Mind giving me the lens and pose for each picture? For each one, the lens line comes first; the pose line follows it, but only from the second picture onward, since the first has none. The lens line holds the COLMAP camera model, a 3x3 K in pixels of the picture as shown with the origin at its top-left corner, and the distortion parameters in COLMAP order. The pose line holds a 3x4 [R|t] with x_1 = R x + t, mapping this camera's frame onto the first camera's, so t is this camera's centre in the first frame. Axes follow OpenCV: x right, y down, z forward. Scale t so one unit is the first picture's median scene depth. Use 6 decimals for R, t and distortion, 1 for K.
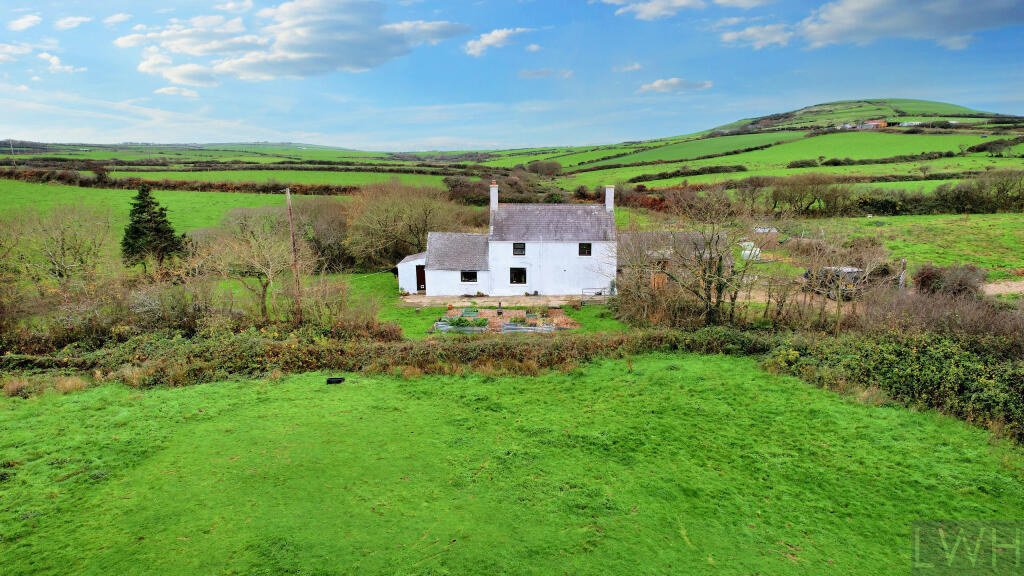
lens RADIAL K [[645.1, 0, 508.7], [0, 645.1, 286.2], [0, 0, 1]] dist [0.006600, -0.005469]
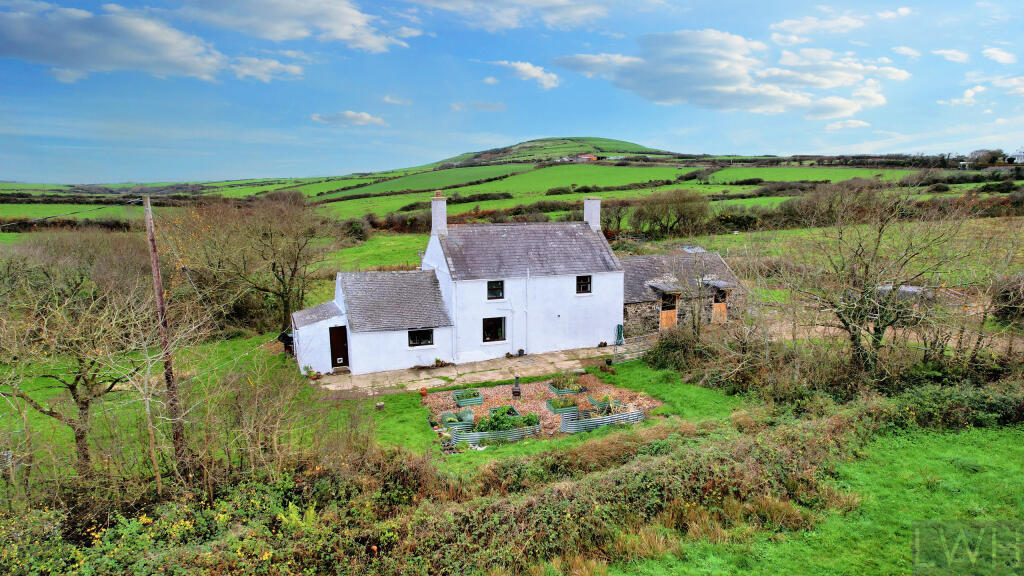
lens RADIAL K [[645.1, 0, 514.5], [0, 645.1, 286.9], [0, 0, 1]] dist [0.006600, -0.005469]
pose [[0.912420, -0.064187, 0.404189, -0.228814], [0.083251, 0.996084, -0.029750, -0.037706], [-0.400697, 0.060794, 0.914191, 0.360760]]
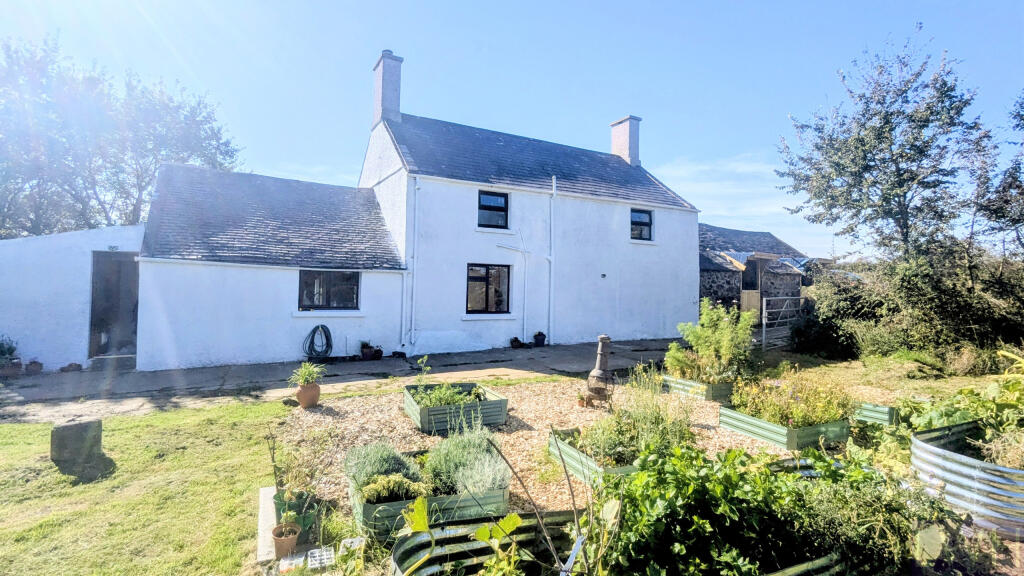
lens RADIAL K [[469.4, 0, 513.7], [0, 469.4, 286.6], [0, 0, 1]] dist [-0.001917, -0.000149]
pose [[0.848949, 0.032992, 0.527445, -0.099942], [0.083353, 0.977198, -0.195285, 0.030307], [-0.521861, 0.209752, 0.826841, 0.767751]]
